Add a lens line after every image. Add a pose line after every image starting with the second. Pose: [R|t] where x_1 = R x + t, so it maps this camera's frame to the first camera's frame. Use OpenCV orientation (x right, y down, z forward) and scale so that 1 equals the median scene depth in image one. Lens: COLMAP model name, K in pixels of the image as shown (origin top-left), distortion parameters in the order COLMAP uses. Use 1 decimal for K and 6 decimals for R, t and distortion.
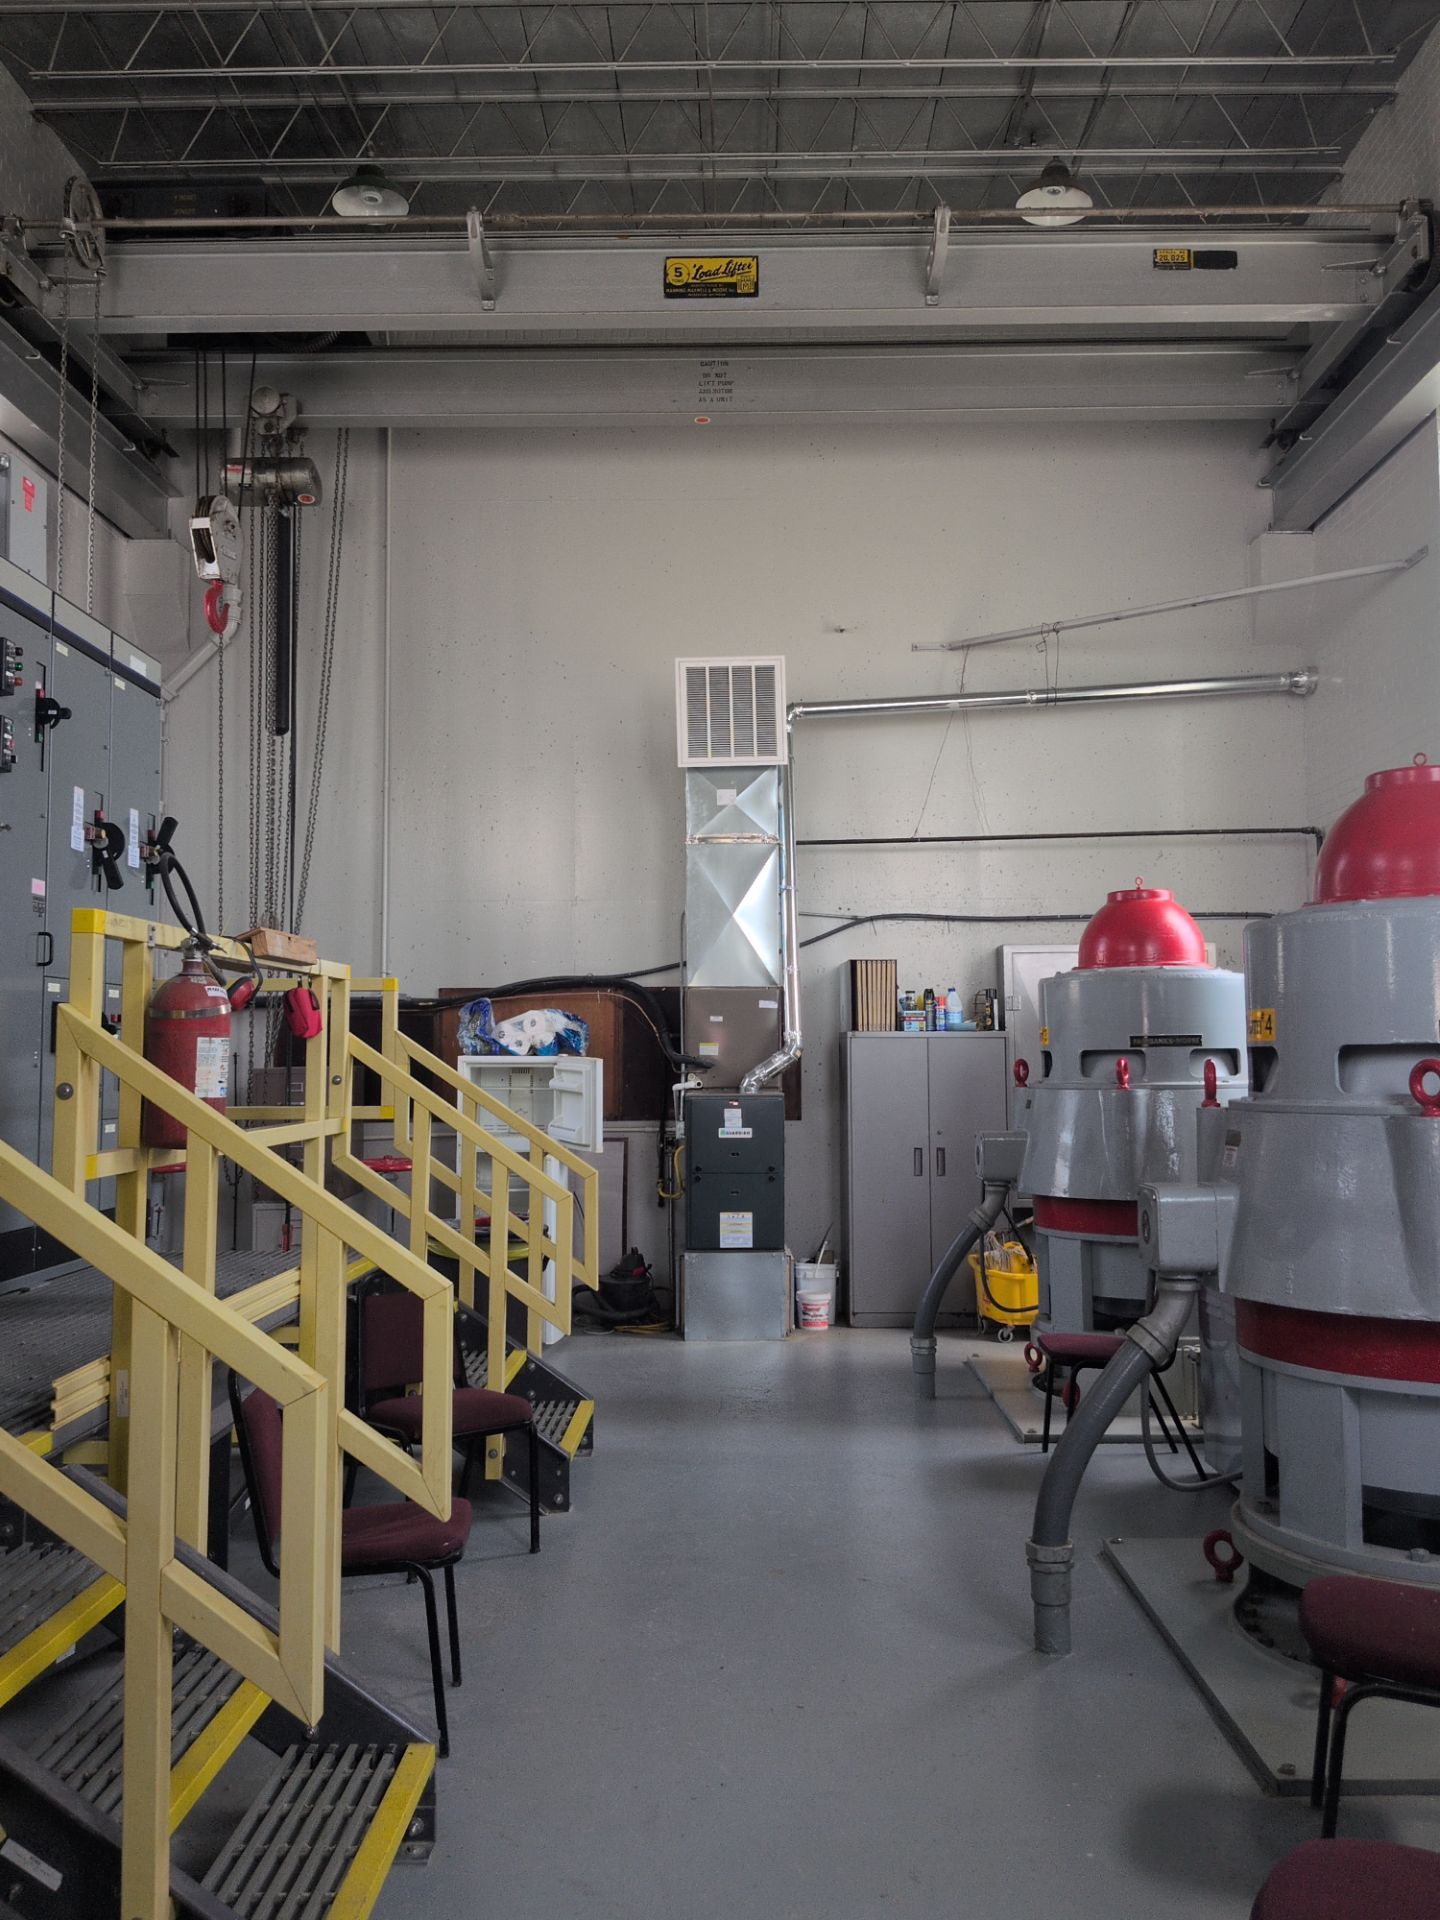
lens RADIAL K [[1625.3, 0, 720.0], [0, 1625.3, 960.0], [0, 0, 1]] dist [0.002647, -0.088923]
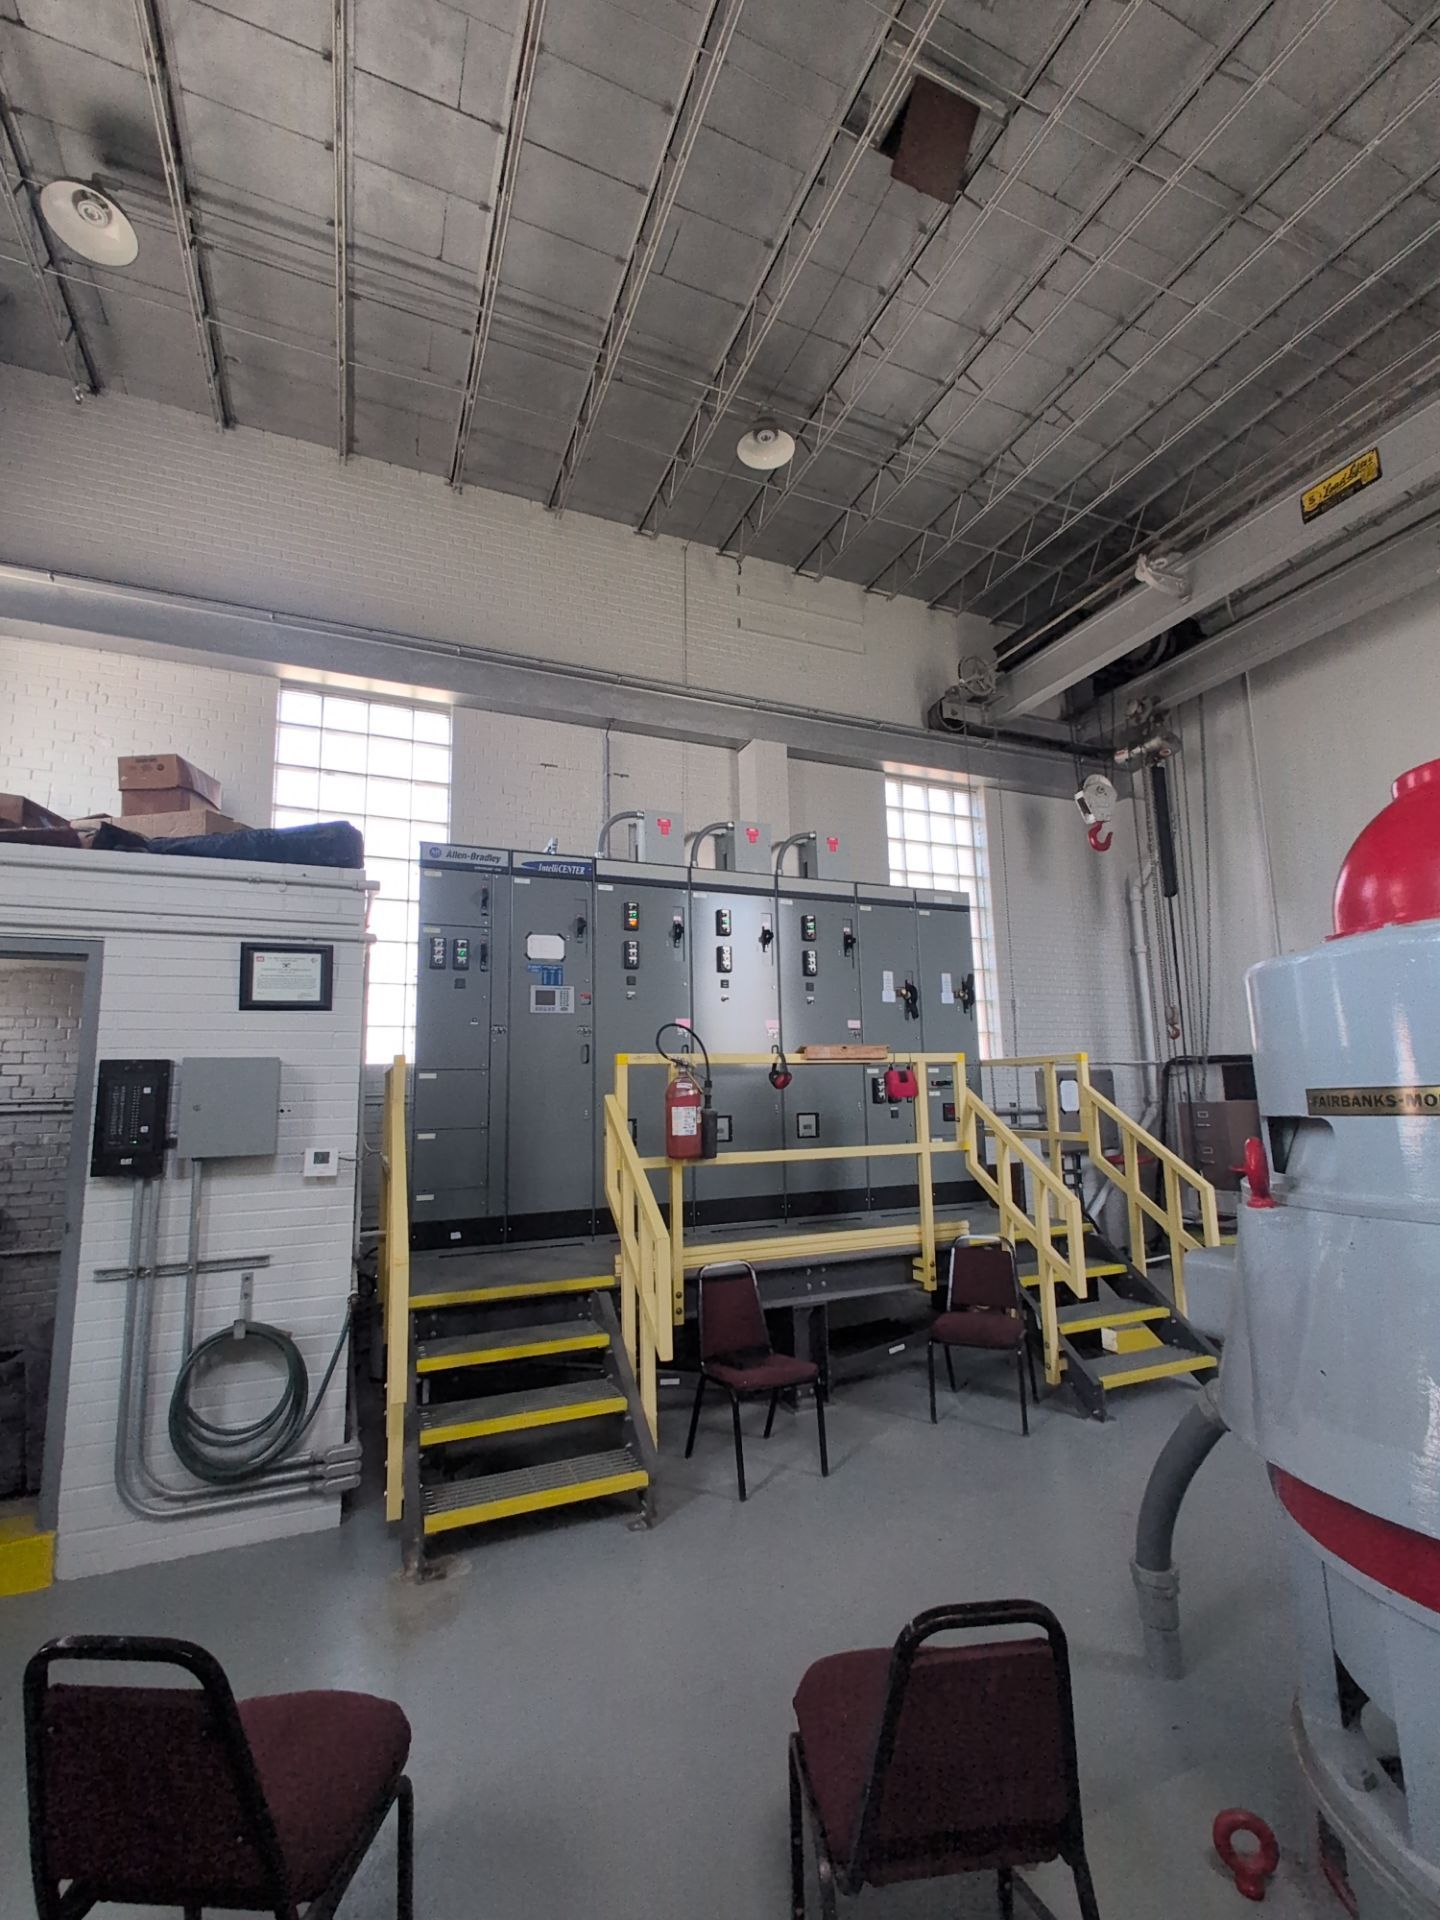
lens RADIAL K [[859.0, 0, 722.5], [0, 859.0, 965.9], [0, 0, 1]] dist [0.012473, -0.000669]
pose [[0.413100, -0.148845, -0.898439, 0.451283], [0.076865, 0.988731, -0.128462, 0.008769], [0.907436, -0.015991, 0.419886, 0.327554]]
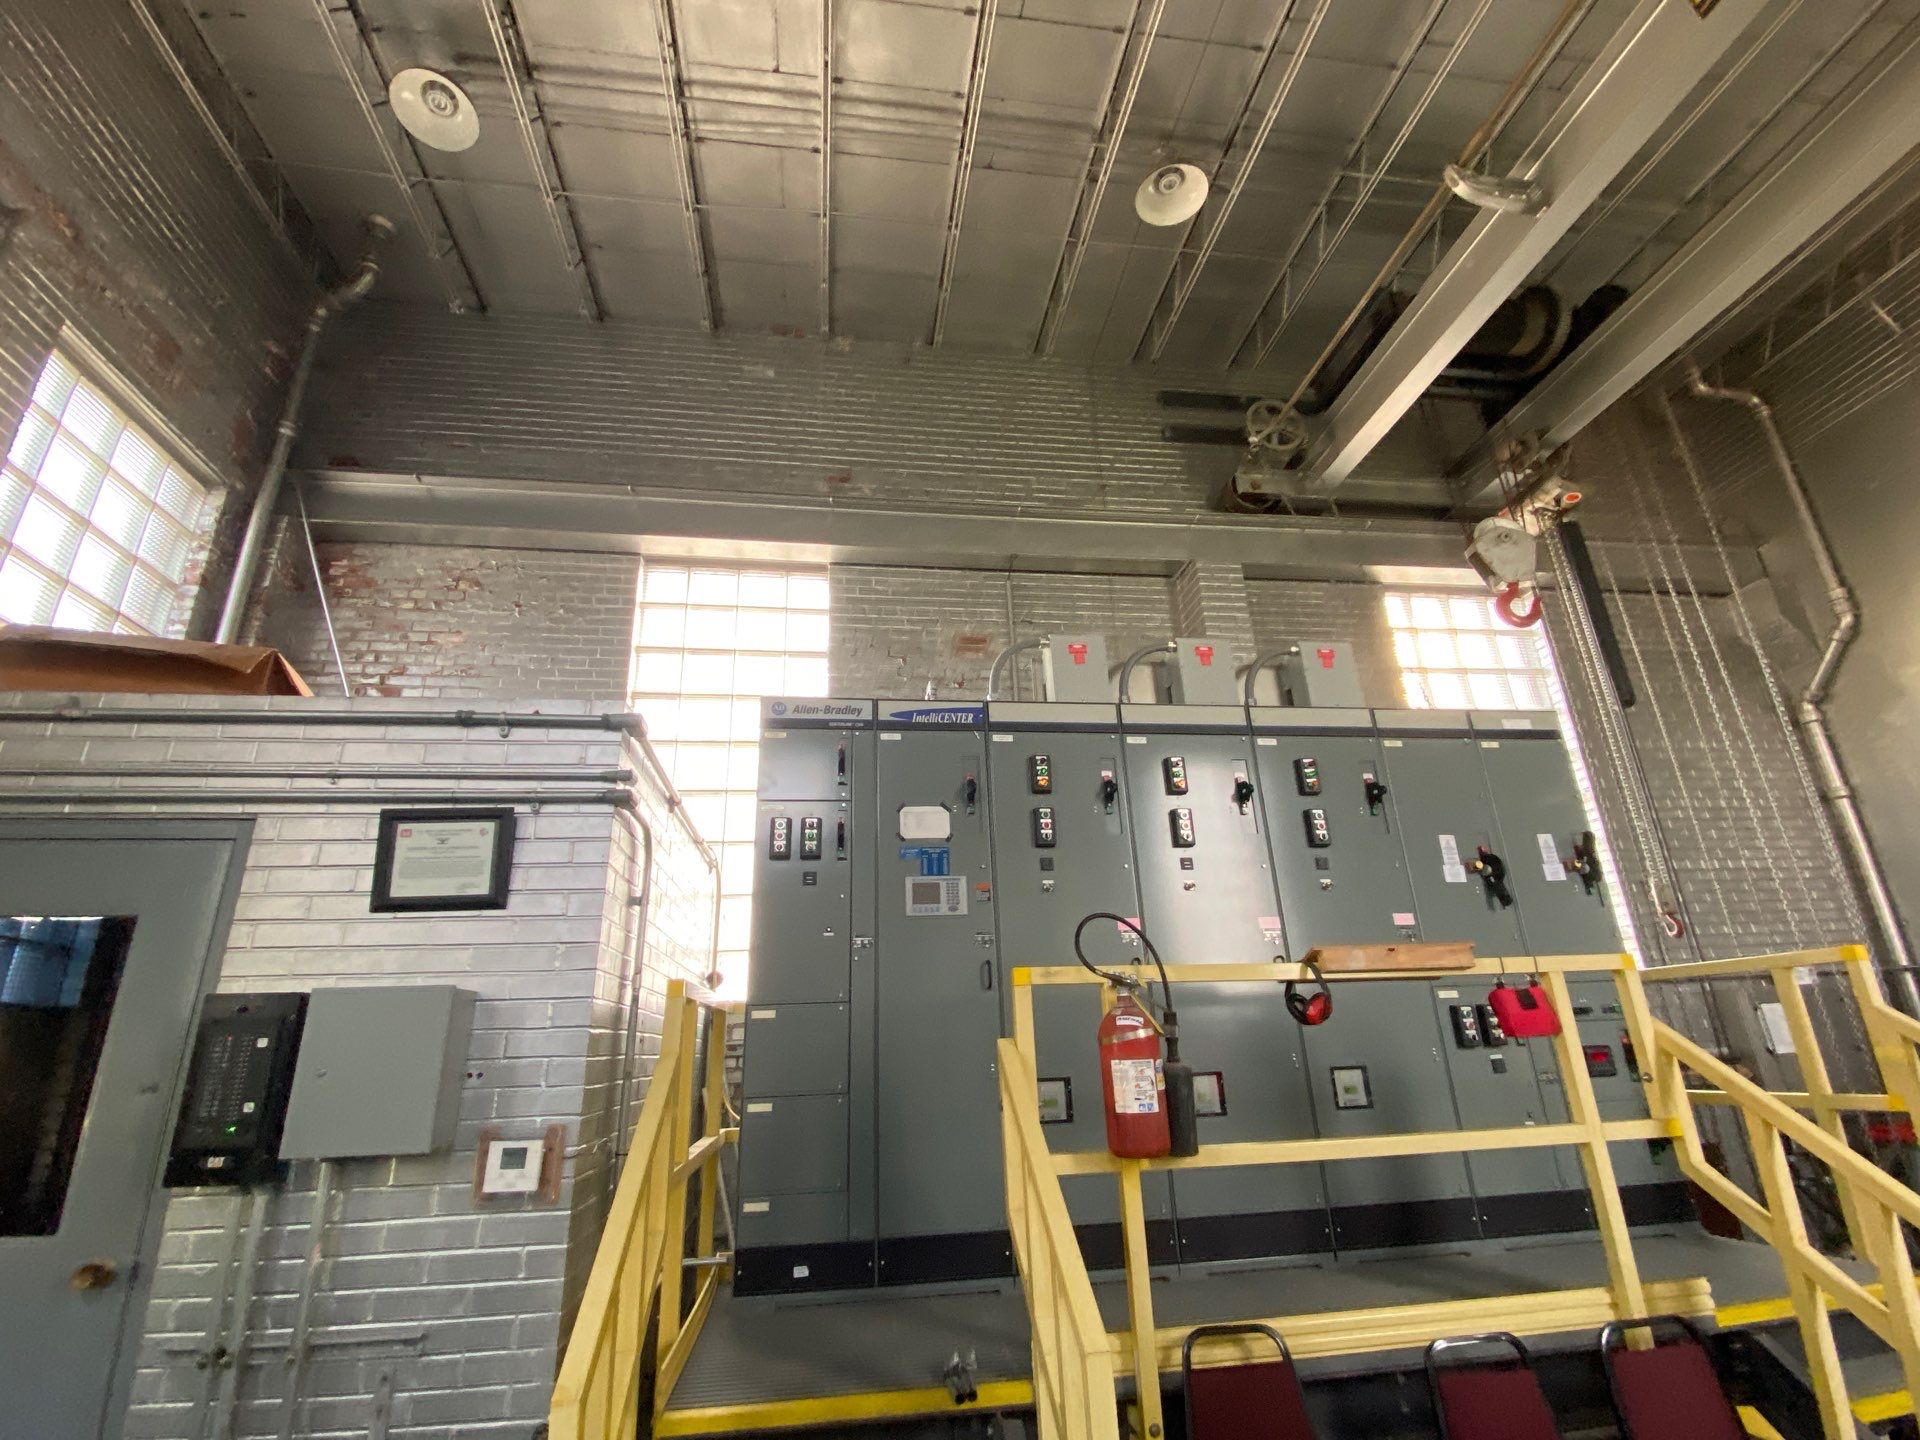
lens RADIAL K [[868.0, 0, 951.4], [0, 868.0, 720.6], [0, 0, 1]] dist [0.051845, -0.050060]
pose [[0.150839, -0.352044, -0.923749, 0.223607], [0.091882, 0.935388, -0.341477, 0.013442], [0.984279, -0.033368, 0.173439, 0.438645]]
